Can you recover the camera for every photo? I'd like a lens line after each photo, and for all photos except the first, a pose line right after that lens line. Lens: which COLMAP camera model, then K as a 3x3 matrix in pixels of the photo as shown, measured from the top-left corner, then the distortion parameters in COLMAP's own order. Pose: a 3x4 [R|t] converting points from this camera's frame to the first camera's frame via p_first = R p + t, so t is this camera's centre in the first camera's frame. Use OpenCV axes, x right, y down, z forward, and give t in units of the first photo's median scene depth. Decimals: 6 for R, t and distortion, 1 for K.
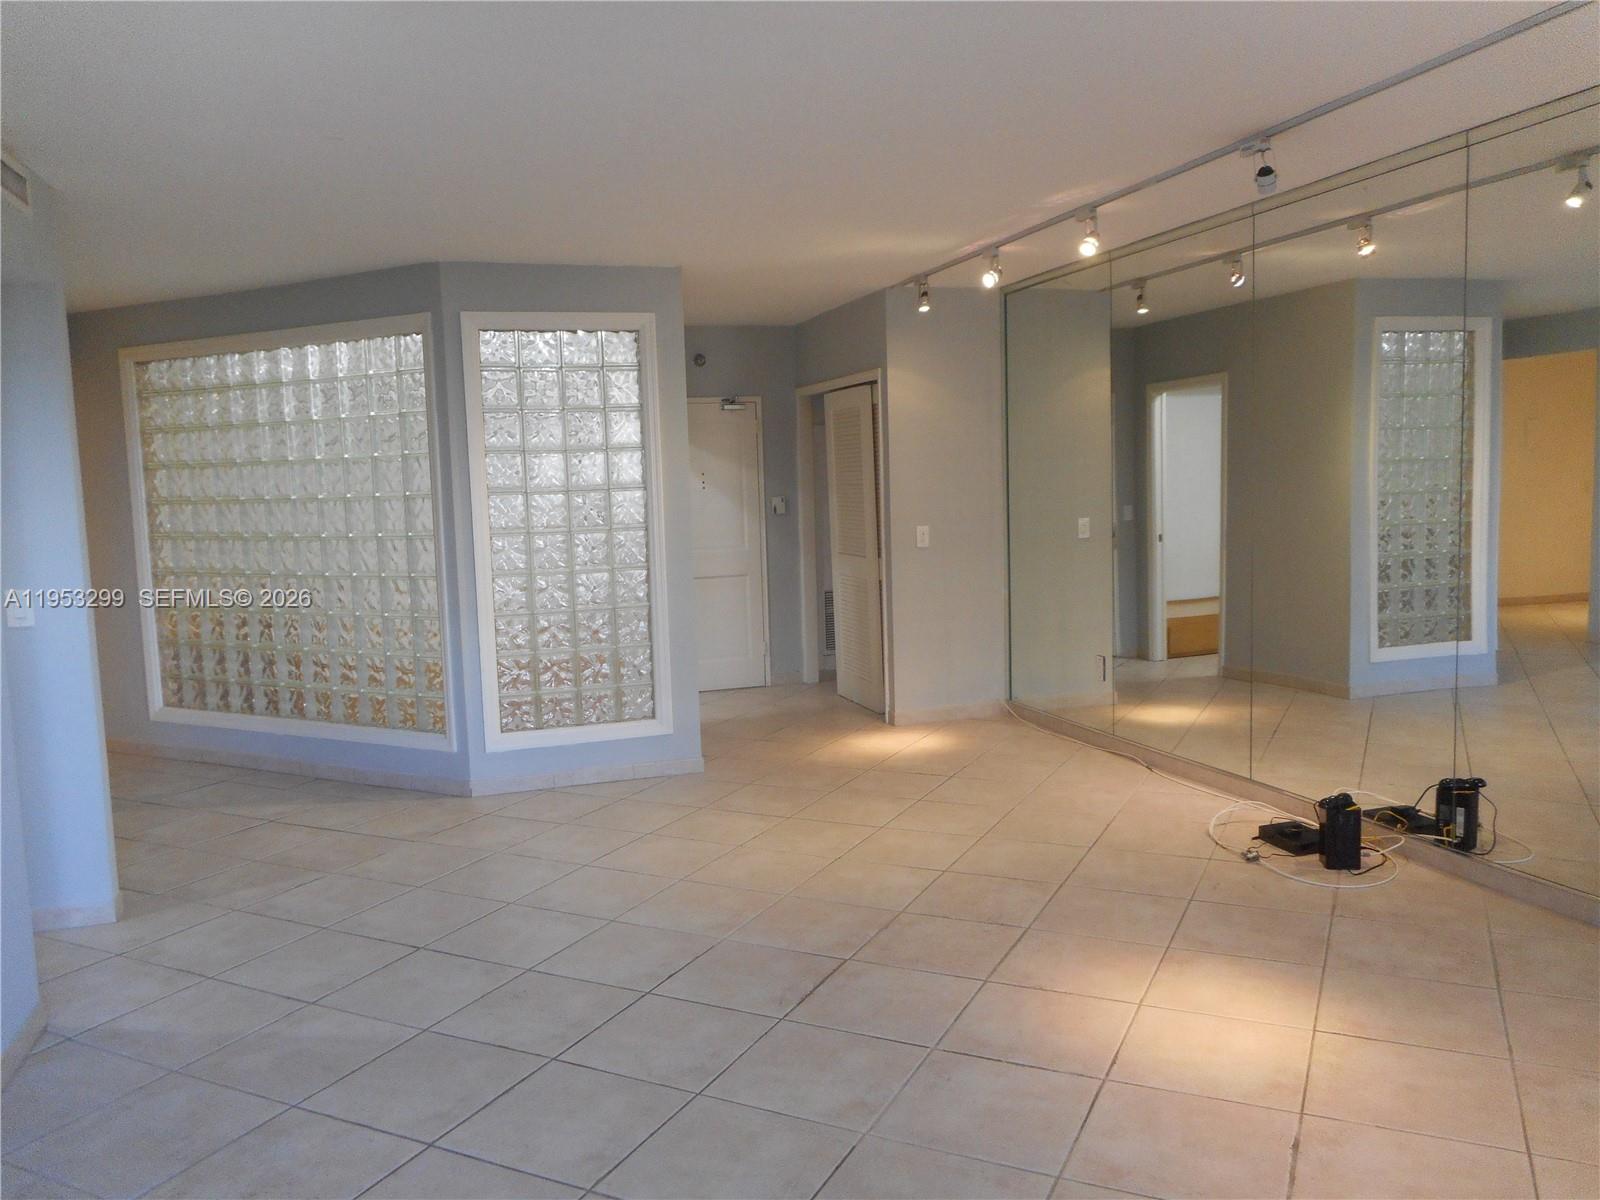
lens RADIAL K [[1208.3, 0, 800.0], [0, 1208.3, 600.0], [0, 0, 1]] dist [0.001165, 0.002171]
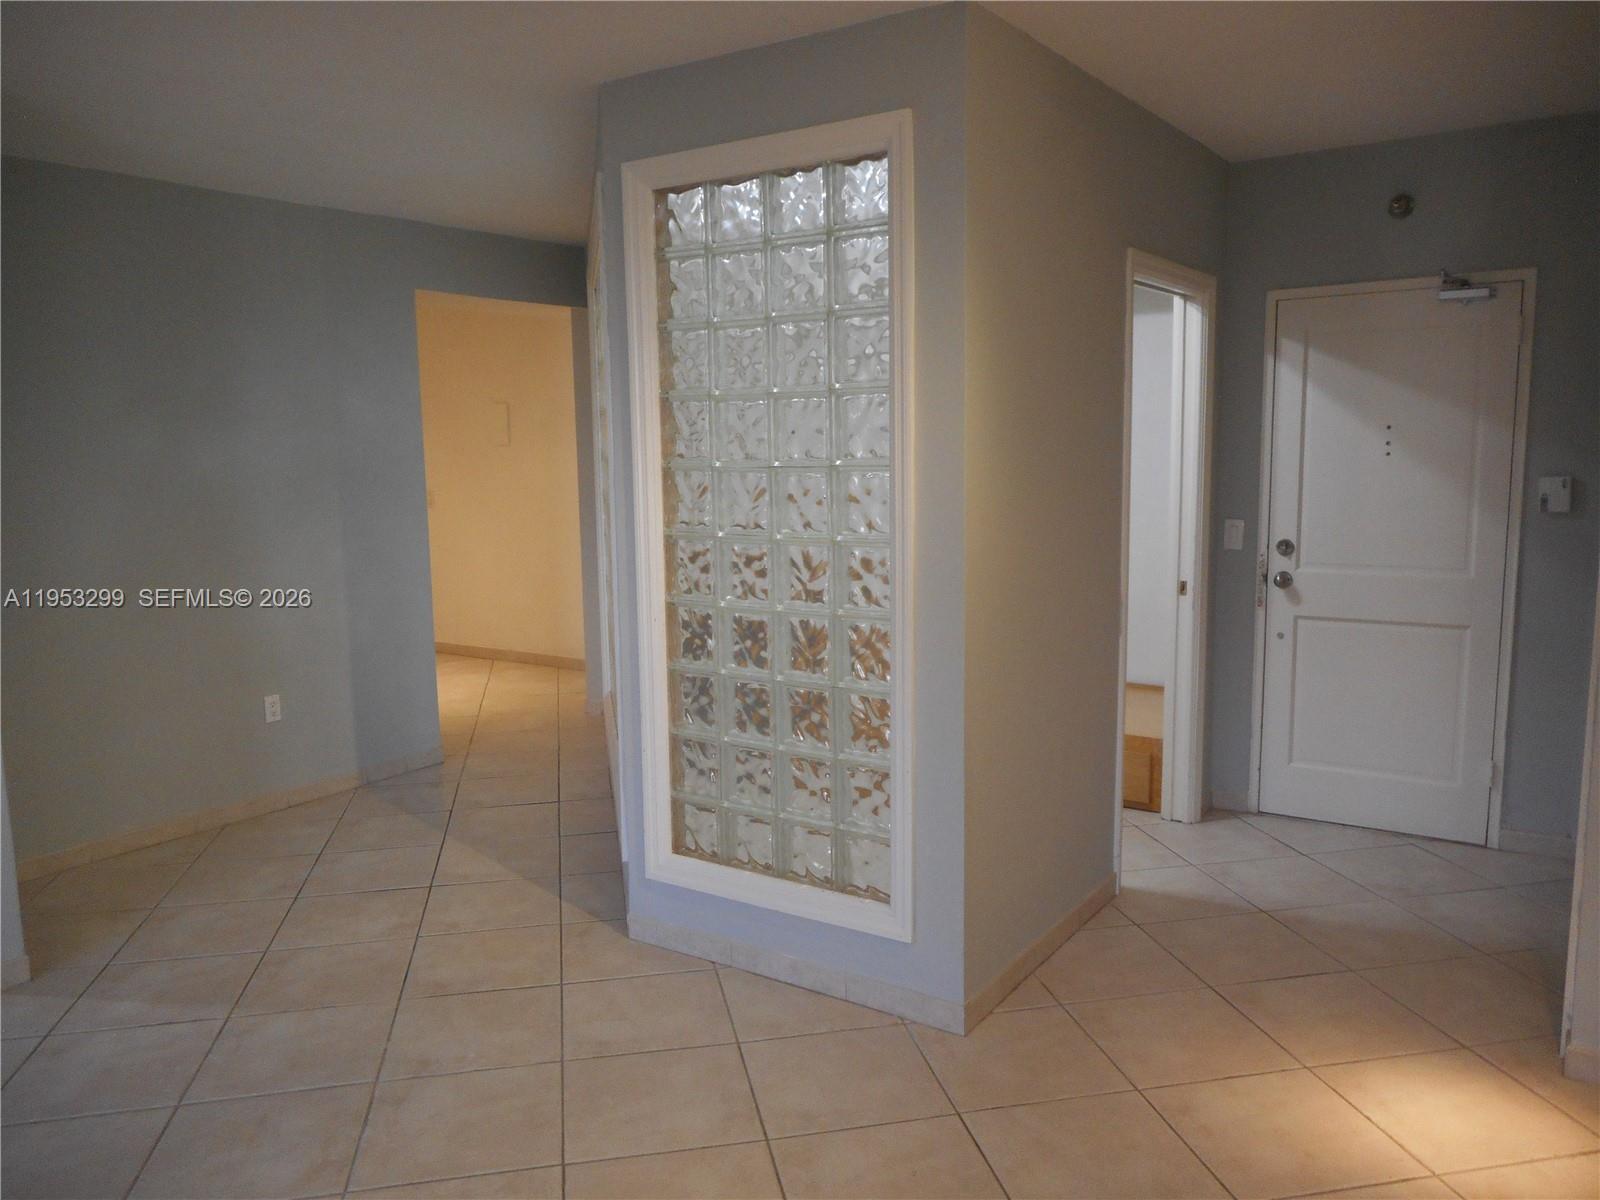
lens RADIAL K [[1208.3, 0, 800.0], [0, 1208.3, 600.0], [0, 0, 1]] dist [0.001165, 0.002171]
pose [[0.610485, 0.132979, -0.780785, 0.185269], [-0.083300, 0.991117, 0.103670, -0.062759], [0.787635, 0.001750, 0.616139, 0.473322]]
